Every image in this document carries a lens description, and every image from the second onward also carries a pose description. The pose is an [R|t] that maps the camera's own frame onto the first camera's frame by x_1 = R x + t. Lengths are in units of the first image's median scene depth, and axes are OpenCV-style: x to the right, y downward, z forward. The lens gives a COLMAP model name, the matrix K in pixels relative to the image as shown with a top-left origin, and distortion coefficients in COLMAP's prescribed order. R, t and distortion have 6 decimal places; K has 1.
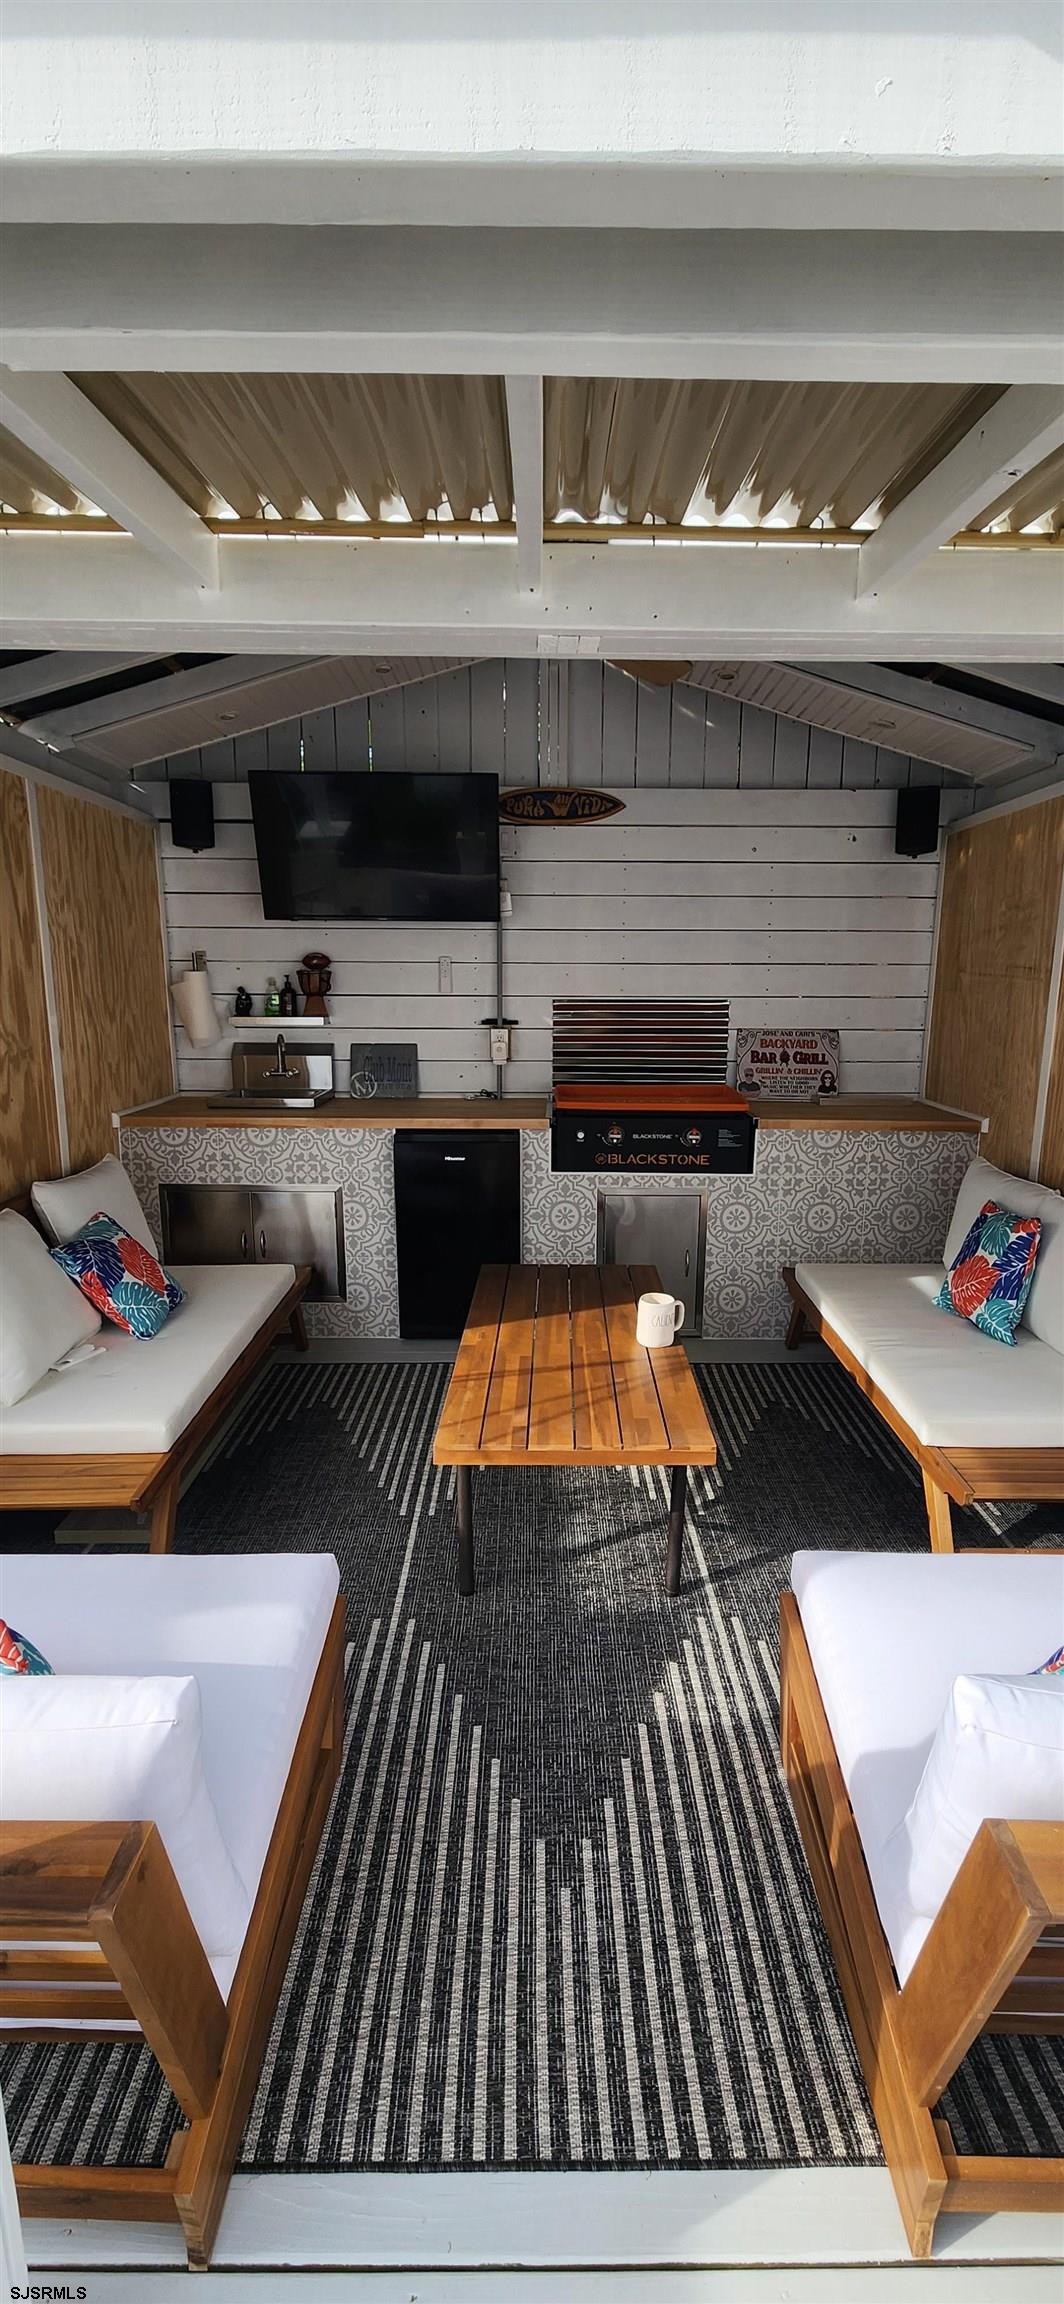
lens RADIAL K [[972.8, 0, 532.0], [0, 972.8, 1152.0], [0, 0, 1]] dist [0.018278, 0.000133]
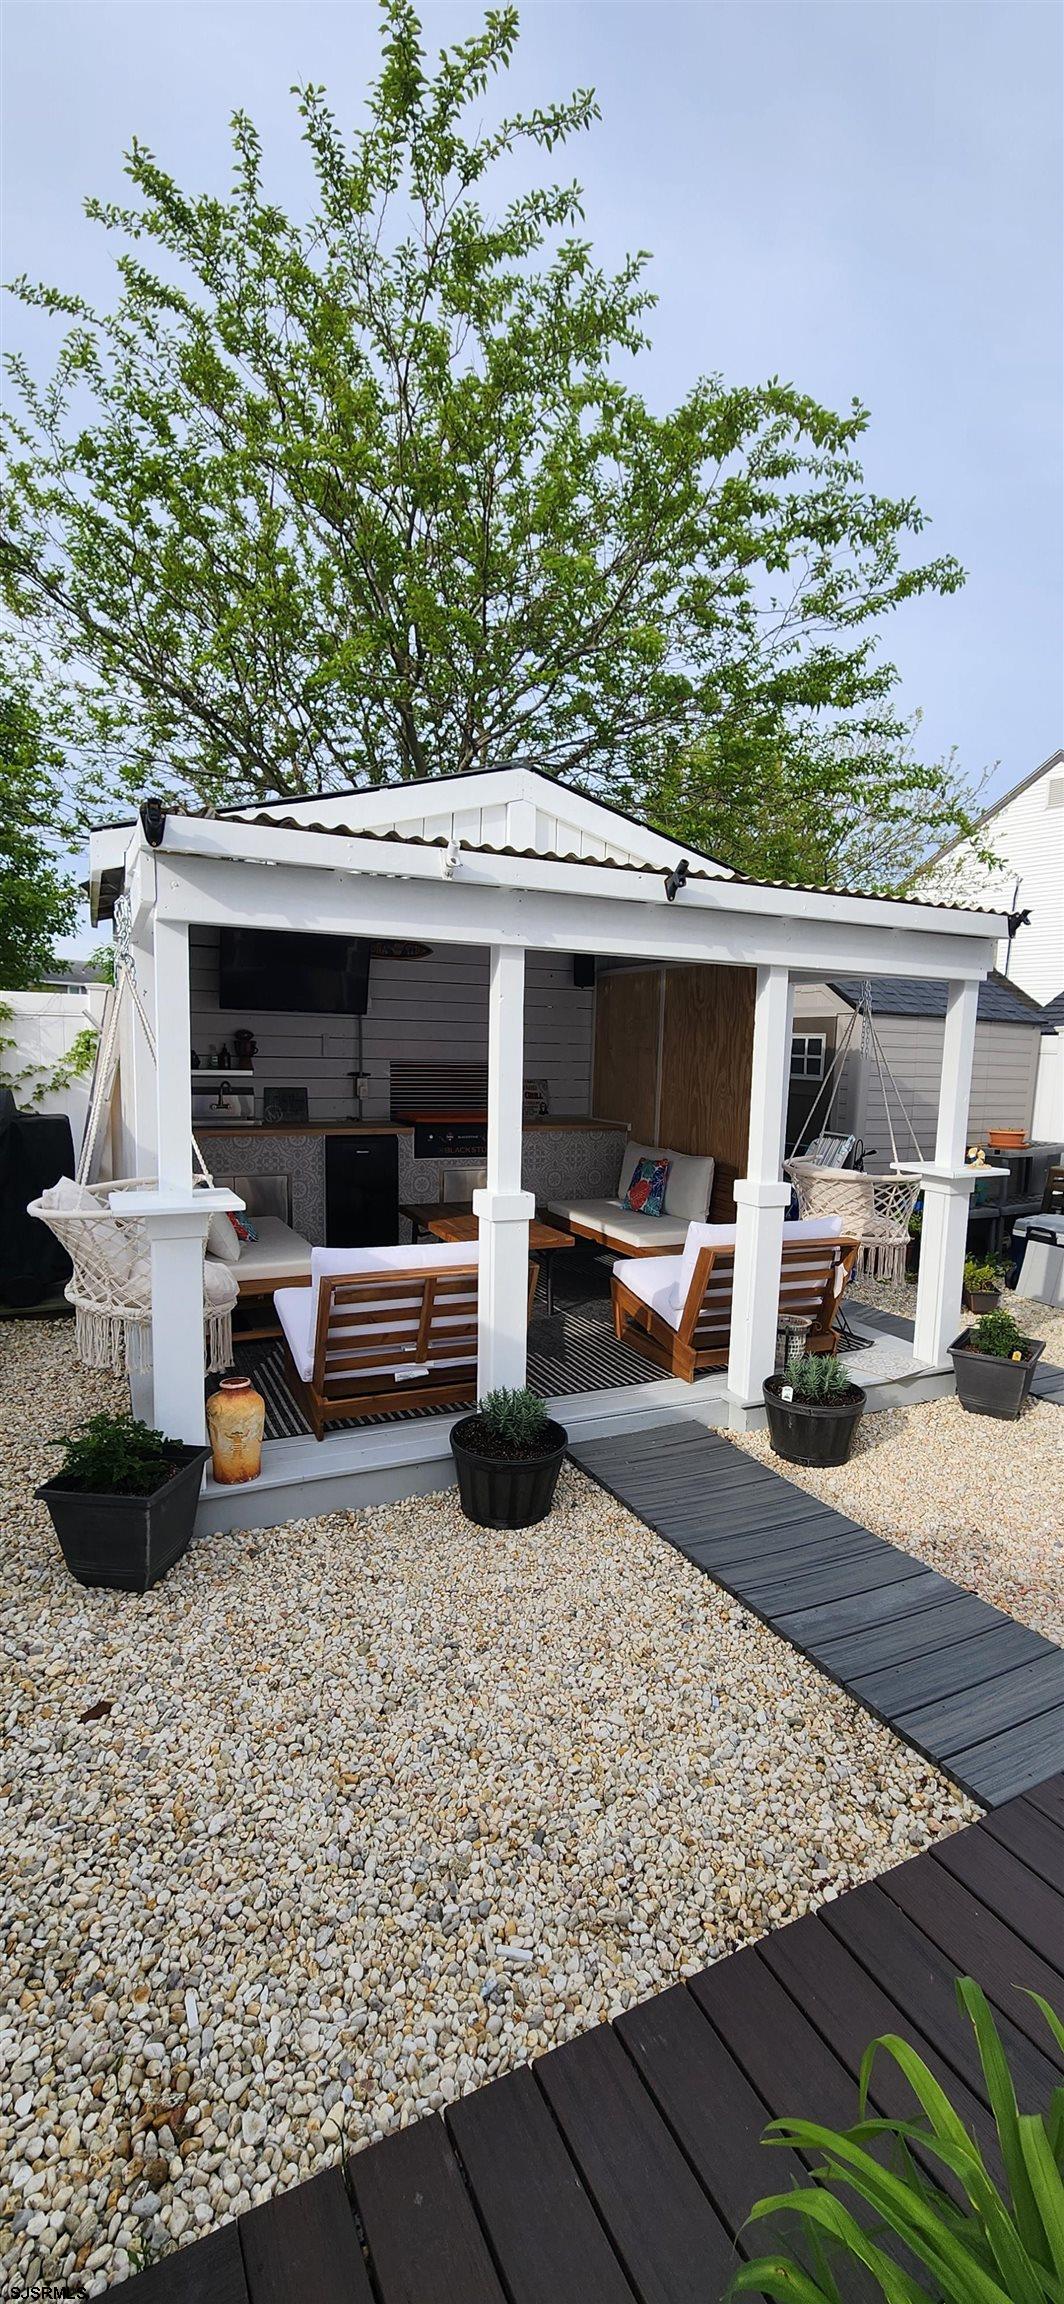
lens RADIAL K [[972.8, 0, 532.0], [0, 972.8, 1152.0], [0, 0, 1]] dist [0.018278, 0.000133]
pose [[0.909474, -0.027290, 0.414865, -0.490387], [0.054640, 0.997034, -0.054196, 0.109672], [-0.412156, 0.071958, 0.908267, -0.645063]]
